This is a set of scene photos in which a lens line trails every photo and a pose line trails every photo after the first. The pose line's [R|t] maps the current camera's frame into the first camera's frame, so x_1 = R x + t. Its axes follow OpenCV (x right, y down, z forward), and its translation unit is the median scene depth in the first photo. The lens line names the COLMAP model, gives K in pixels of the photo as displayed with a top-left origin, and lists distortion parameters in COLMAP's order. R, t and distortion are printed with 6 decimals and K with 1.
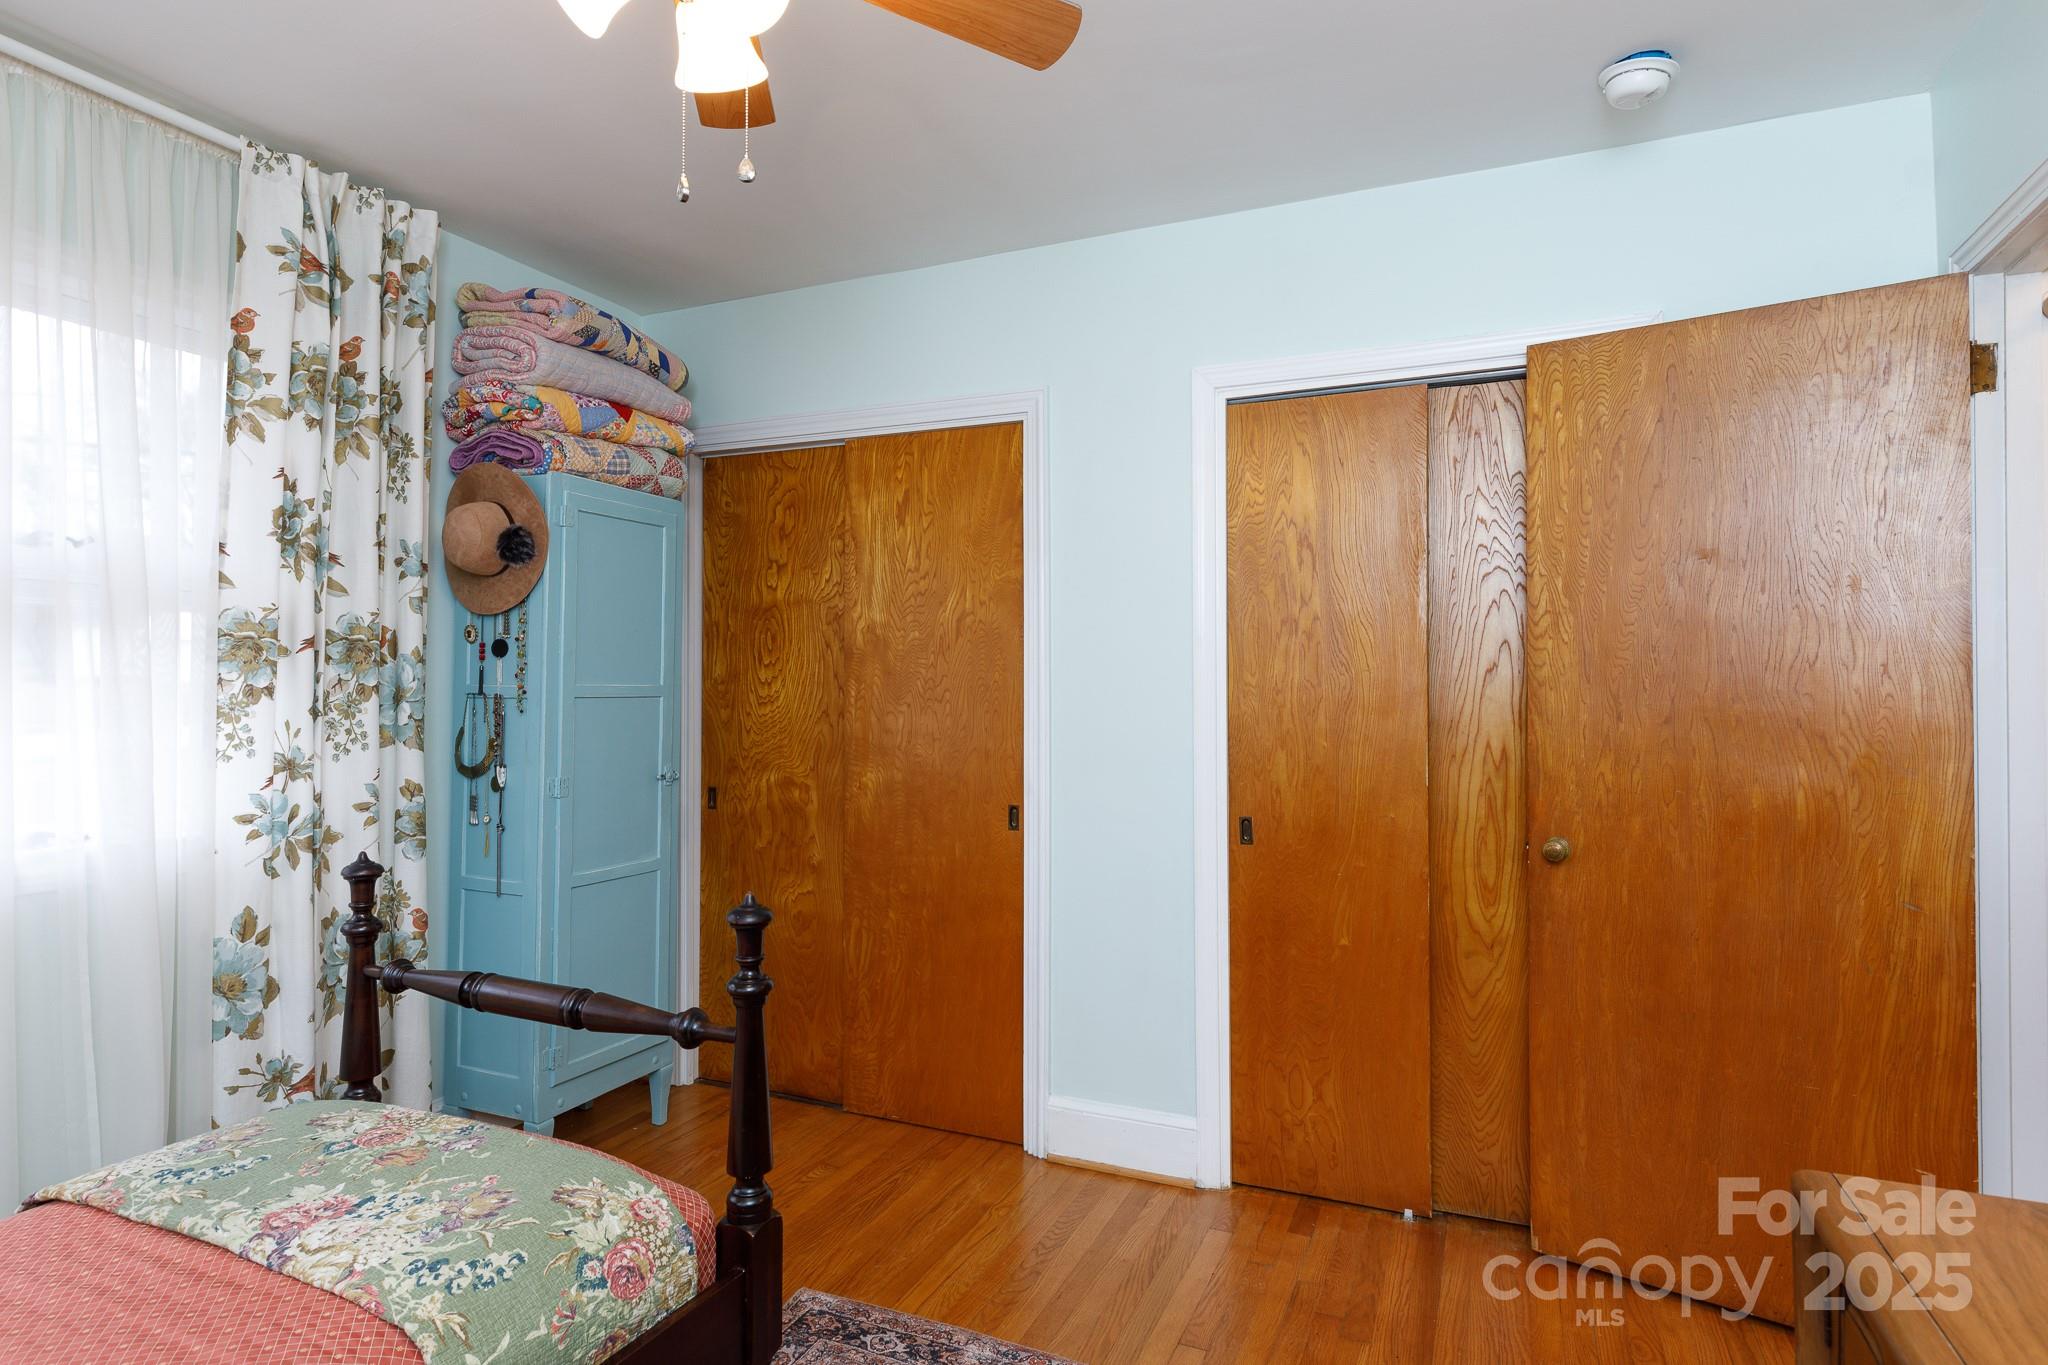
lens RADIAL K [[1115.5, 0, 1019.6], [0, 1115.5, 696.8], [0, 0, 1]] dist [0.001727, 0.000818]
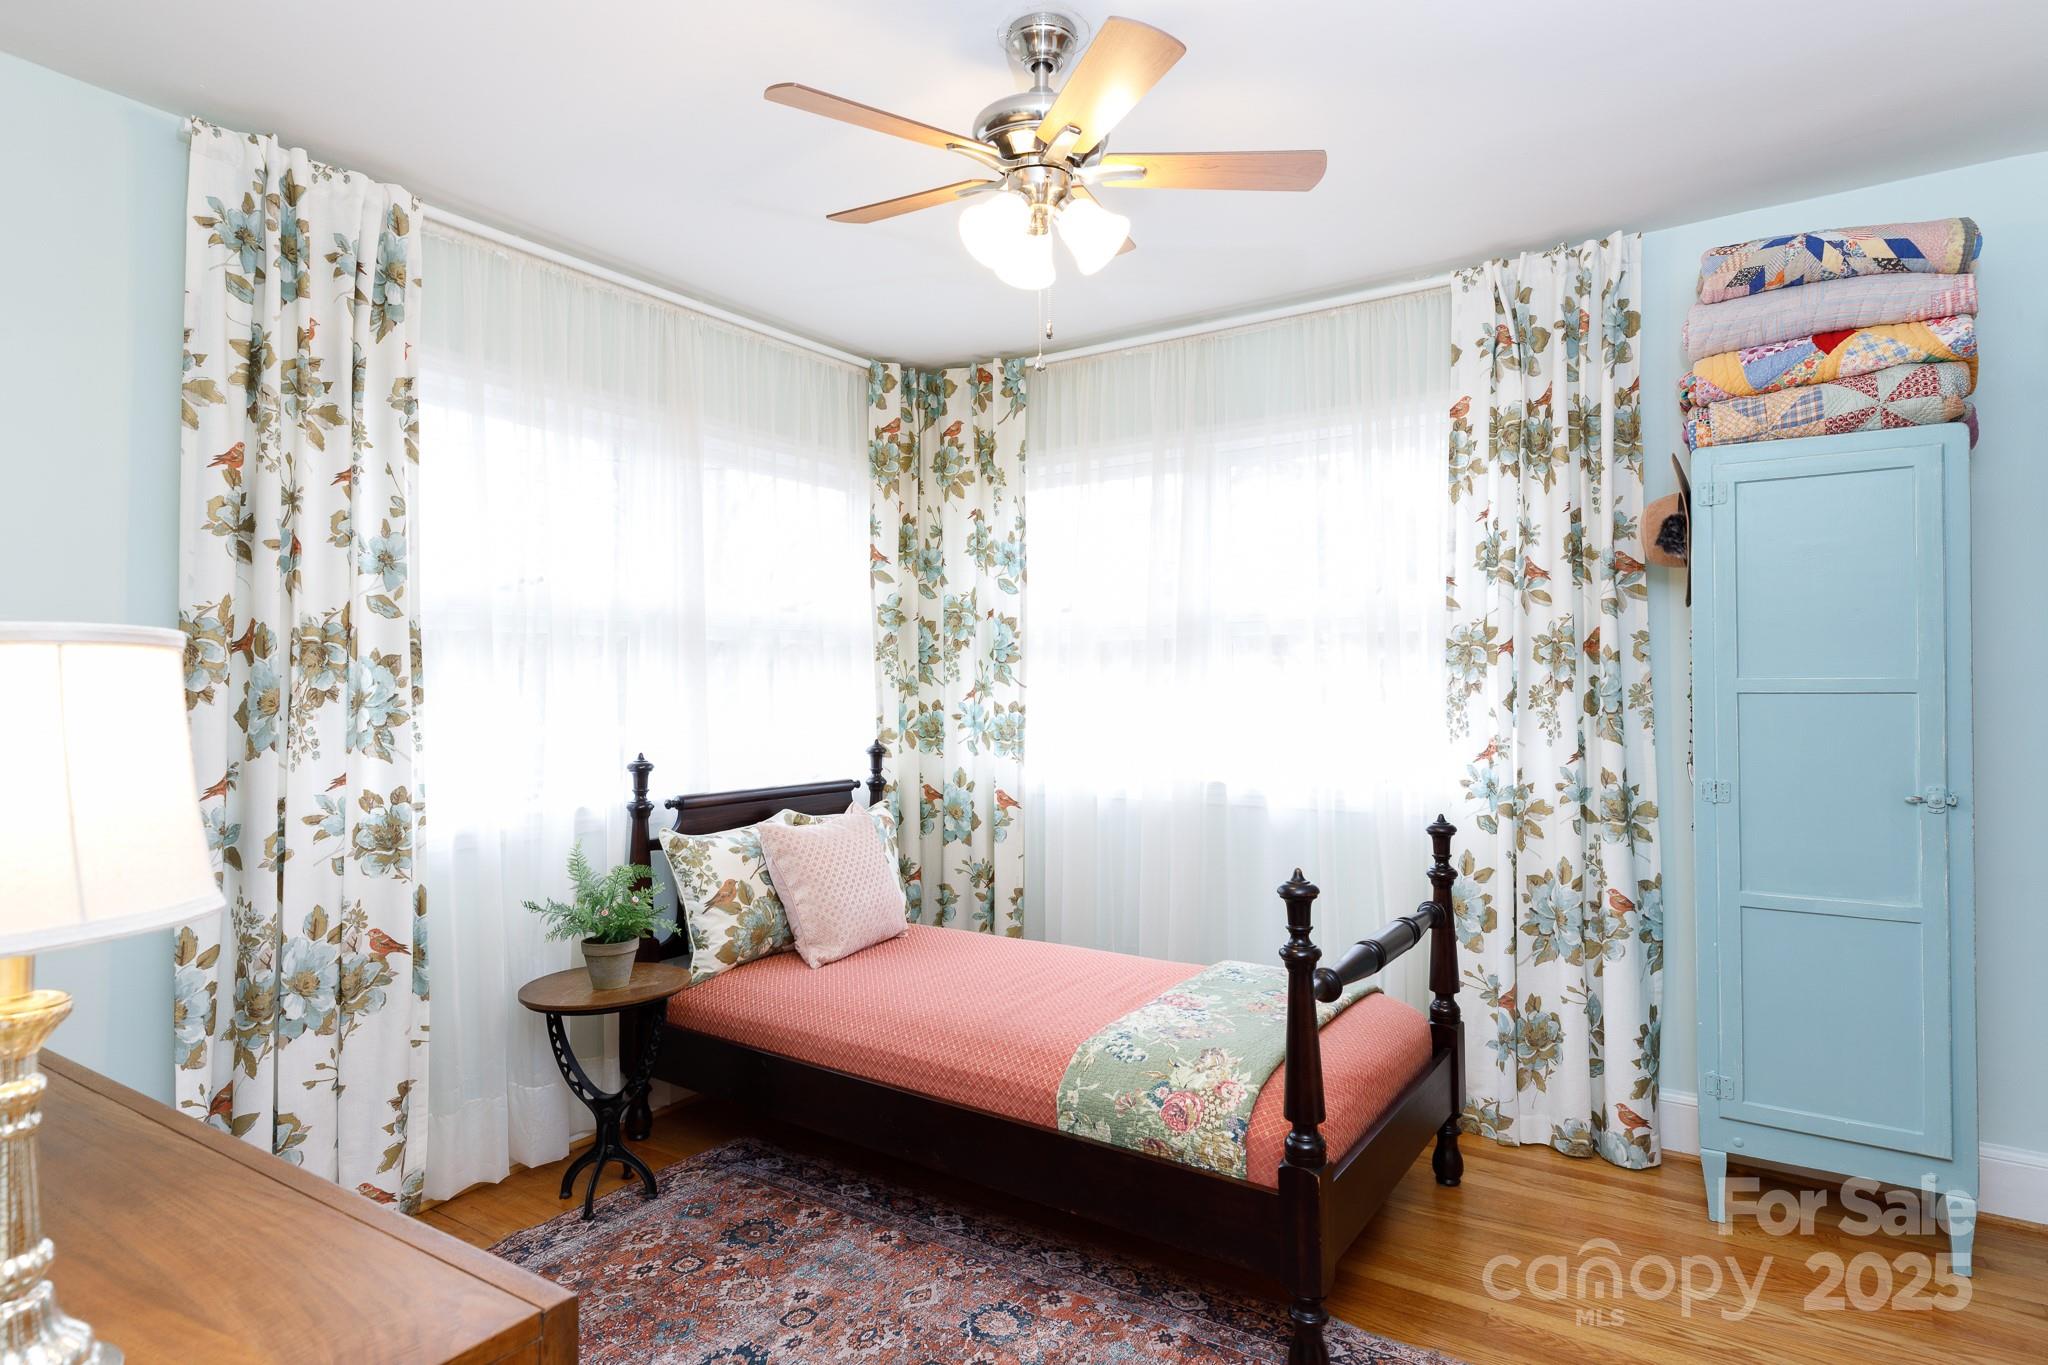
lens RADIAL K [[1115.5, 0, 1019.6], [0, 1115.5, 696.8], [0, 0, 1]] dist [0.001727, 0.000818]
pose [[-0.181759, 0.005494, -0.983328, 0.696151], [-0.003244, 0.999976, 0.006187, 0.000490], [0.983338, 0.004315, -0.181737, 0.716404]]
